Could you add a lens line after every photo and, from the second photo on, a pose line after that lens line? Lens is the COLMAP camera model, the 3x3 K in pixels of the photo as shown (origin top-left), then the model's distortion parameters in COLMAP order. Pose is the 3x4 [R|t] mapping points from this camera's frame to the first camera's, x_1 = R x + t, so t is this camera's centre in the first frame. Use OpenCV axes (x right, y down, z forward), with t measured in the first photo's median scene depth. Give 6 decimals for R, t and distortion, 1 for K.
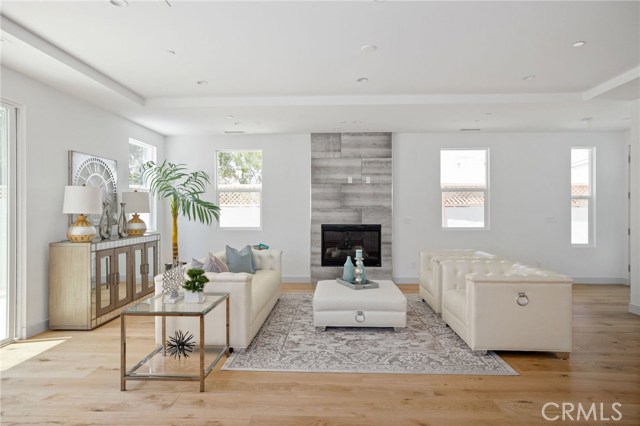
lens RADIAL K [[377.6, 0, 320.0], [0, 377.6, 213.0], [0, 0, 1]] dist [0.001316, 0.000662]
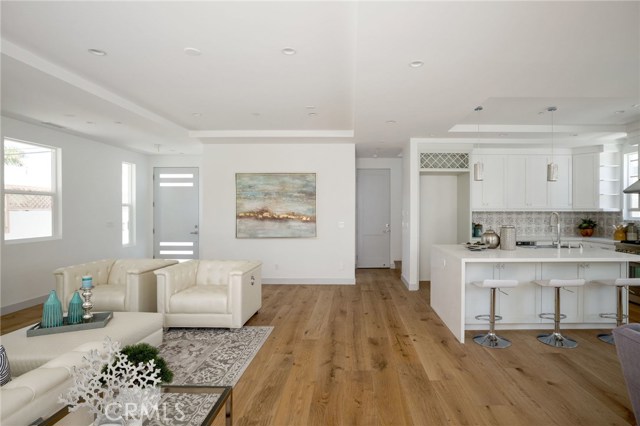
lens RADIAL K [[330.0, 0, 355.5], [0, 330.0, 212.8], [0, 0, 1]] dist [-0.028702, 0.000255]
pose [[-0.048923, -0.006034, 0.998784, -0.366769], [0.004925, 0.999968, 0.006283, -0.018336], [-0.998790, 0.005227, -0.048892, 0.329756]]
